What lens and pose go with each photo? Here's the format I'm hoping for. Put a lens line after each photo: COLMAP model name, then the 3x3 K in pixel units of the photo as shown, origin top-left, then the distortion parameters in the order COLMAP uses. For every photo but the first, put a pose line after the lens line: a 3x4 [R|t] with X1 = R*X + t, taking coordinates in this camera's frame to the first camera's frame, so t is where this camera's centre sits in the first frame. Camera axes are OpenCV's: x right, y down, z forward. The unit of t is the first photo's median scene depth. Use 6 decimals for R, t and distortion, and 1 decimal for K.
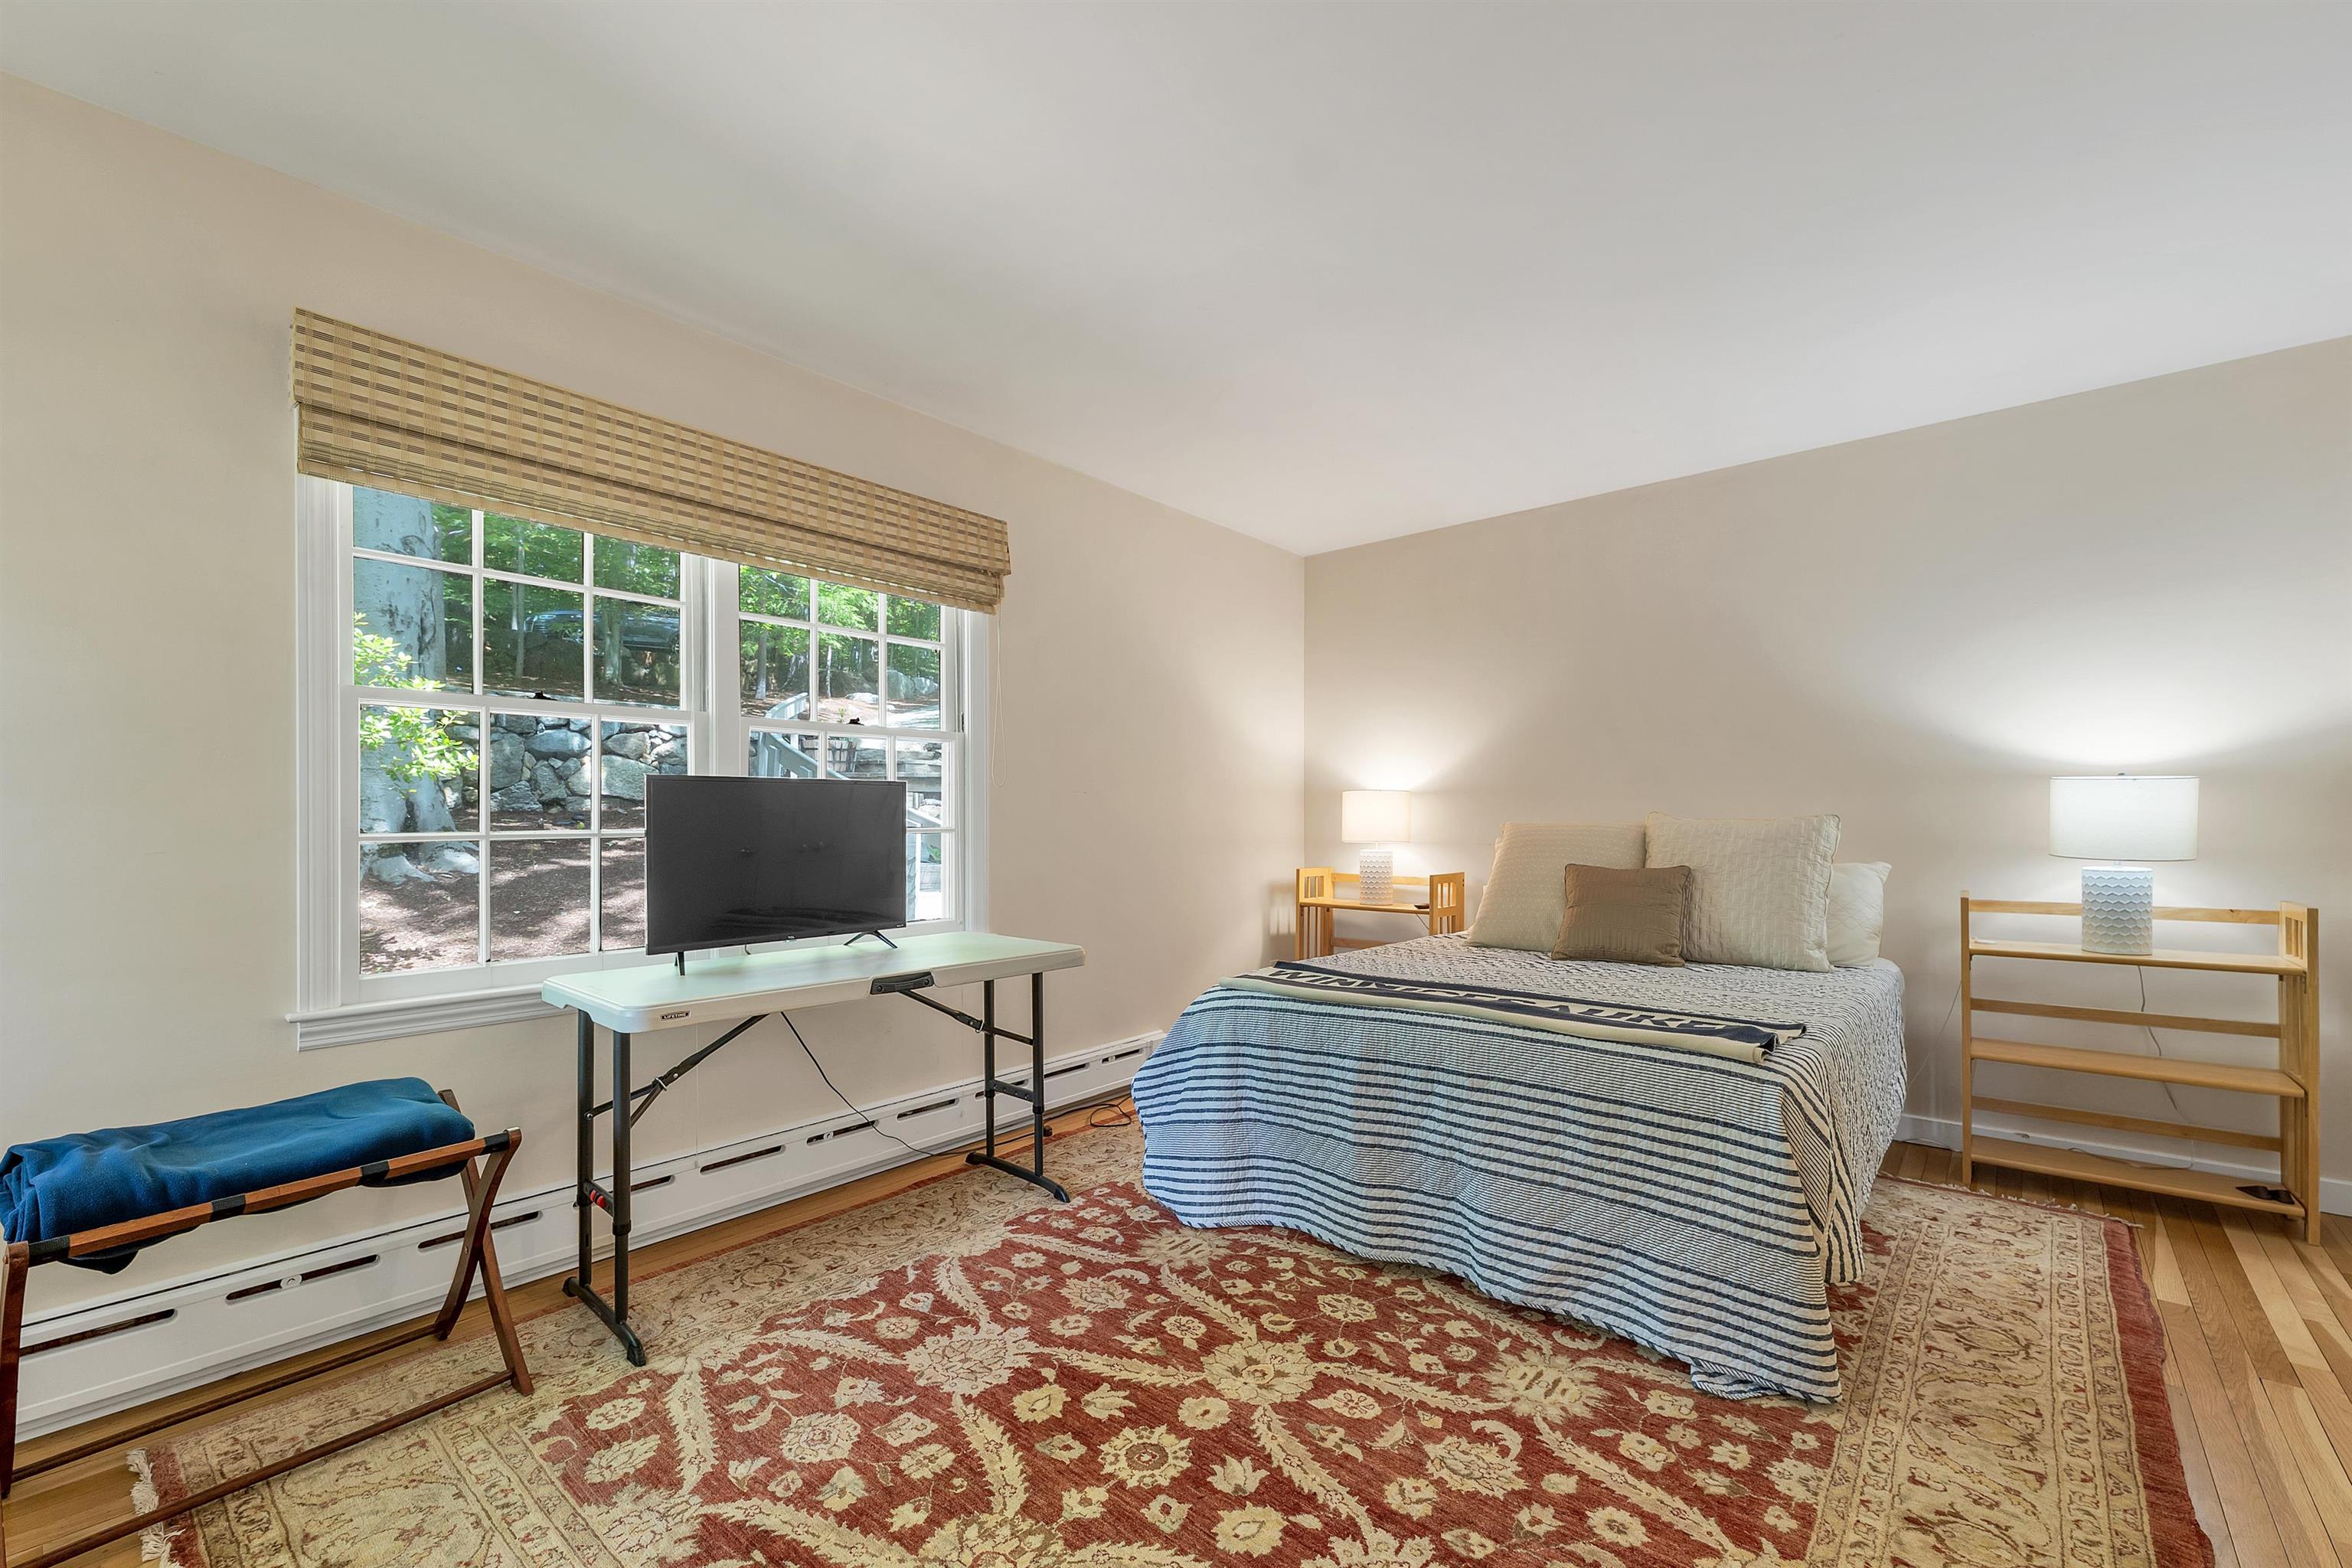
lens RADIAL K [[972.2, 0, 1152.9], [0, 972.2, 821.9], [0, 0, 1]] dist [-0.001356, -0.000247]
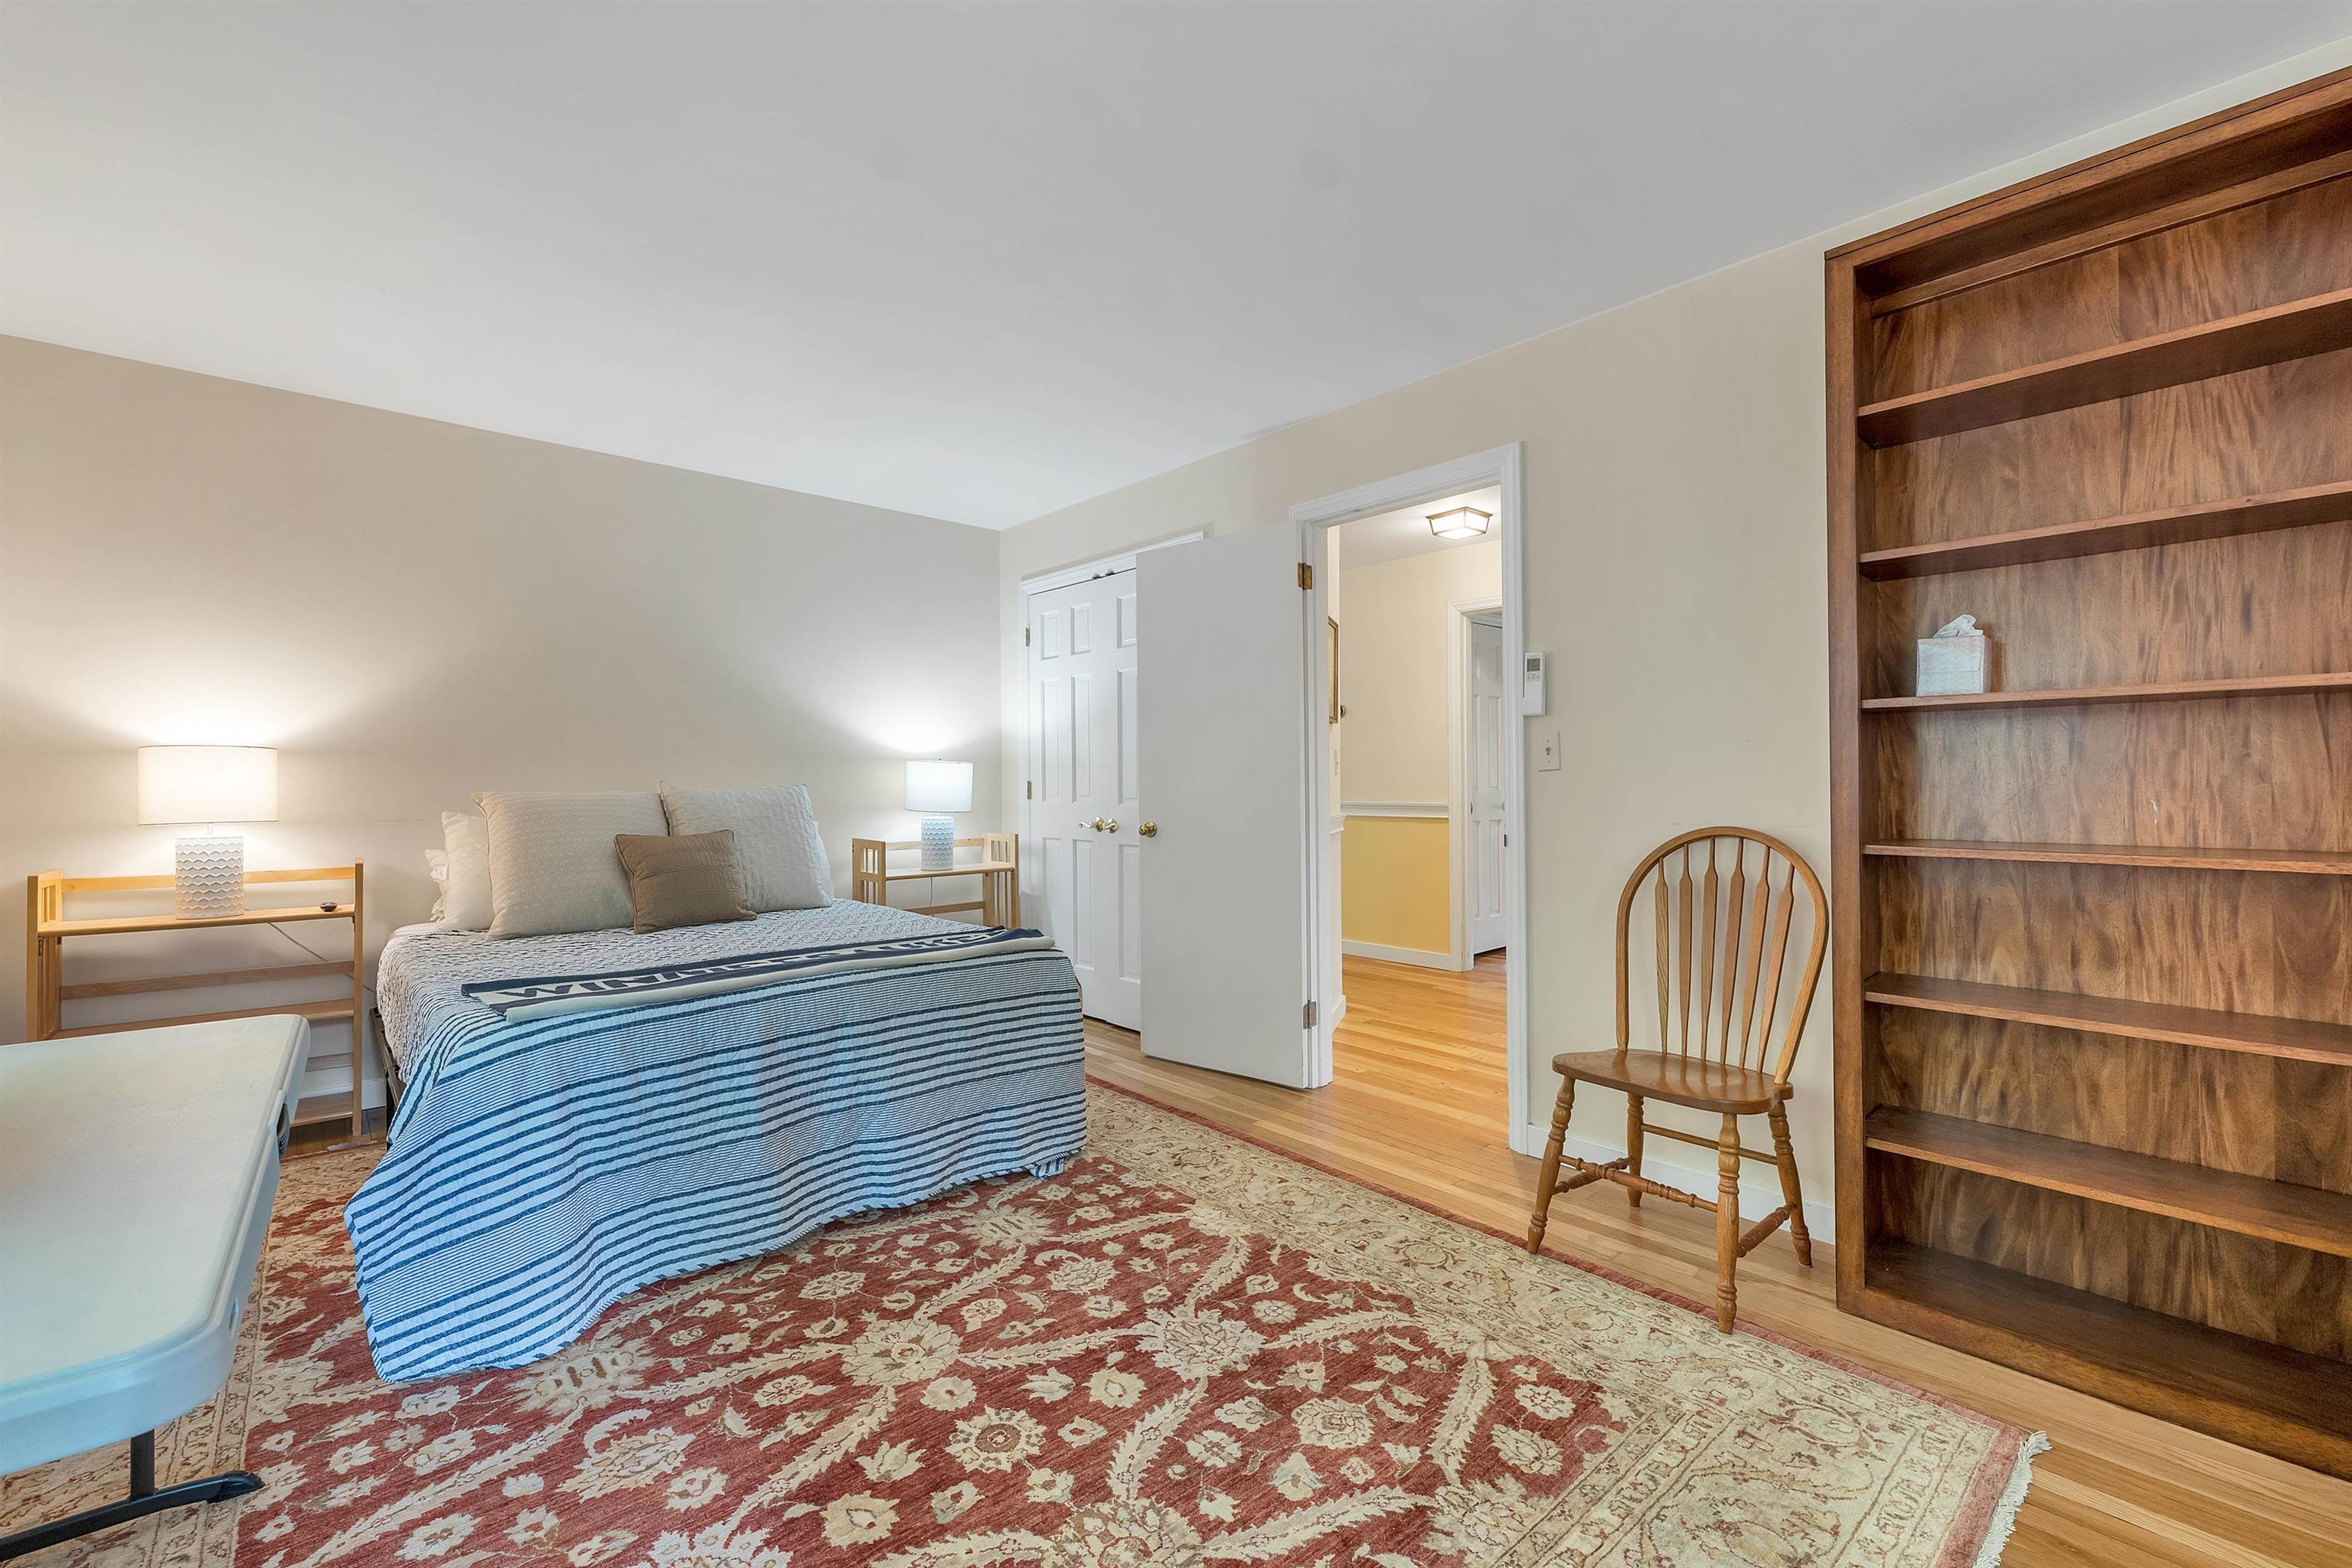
lens RADIAL K [[972.2, 0, 1173.4], [0, 972.2, 782.0], [0, 0, 1]] dist [-0.001356, -0.000247]
pose [[0.119559, 0.004105, 0.992819, -0.756128], [0.005190, 0.999975, -0.004760, -0.002288], [-0.992814, 0.005722, 0.119535, 0.553944]]
